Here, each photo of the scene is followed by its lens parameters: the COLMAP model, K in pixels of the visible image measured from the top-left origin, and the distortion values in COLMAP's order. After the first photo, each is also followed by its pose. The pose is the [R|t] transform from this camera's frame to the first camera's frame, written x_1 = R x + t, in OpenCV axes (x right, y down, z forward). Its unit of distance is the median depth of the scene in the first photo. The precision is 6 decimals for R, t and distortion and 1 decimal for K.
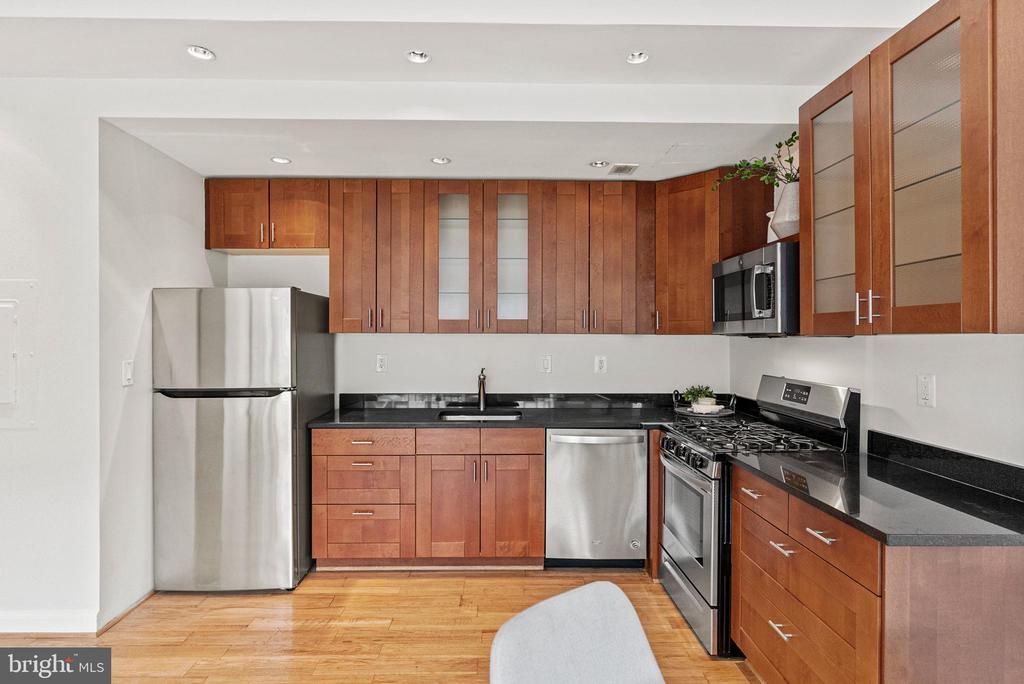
lens RADIAL K [[547.4, 0, 510.2], [0, 547.4, 340.1], [0, 0, 1]] dist [-0.004401, -0.000906]
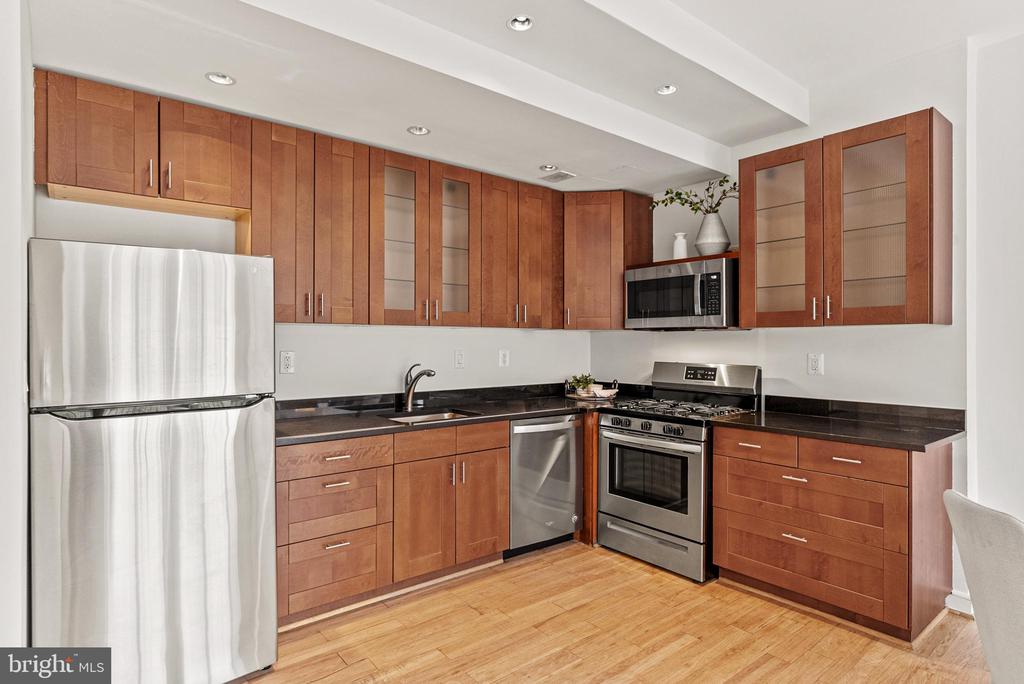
lens RADIAL K [[552.6, 0, 511.6], [0, 552.6, 341.2], [0, 0, 1]] dist [-0.001303, 0.002316]
pose [[0.792876, -0.000884, 0.609382, -0.554485], [0.004773, 0.999977, -0.004758, 0.020475], [-0.609364, 0.006681, 0.792862, 0.191057]]
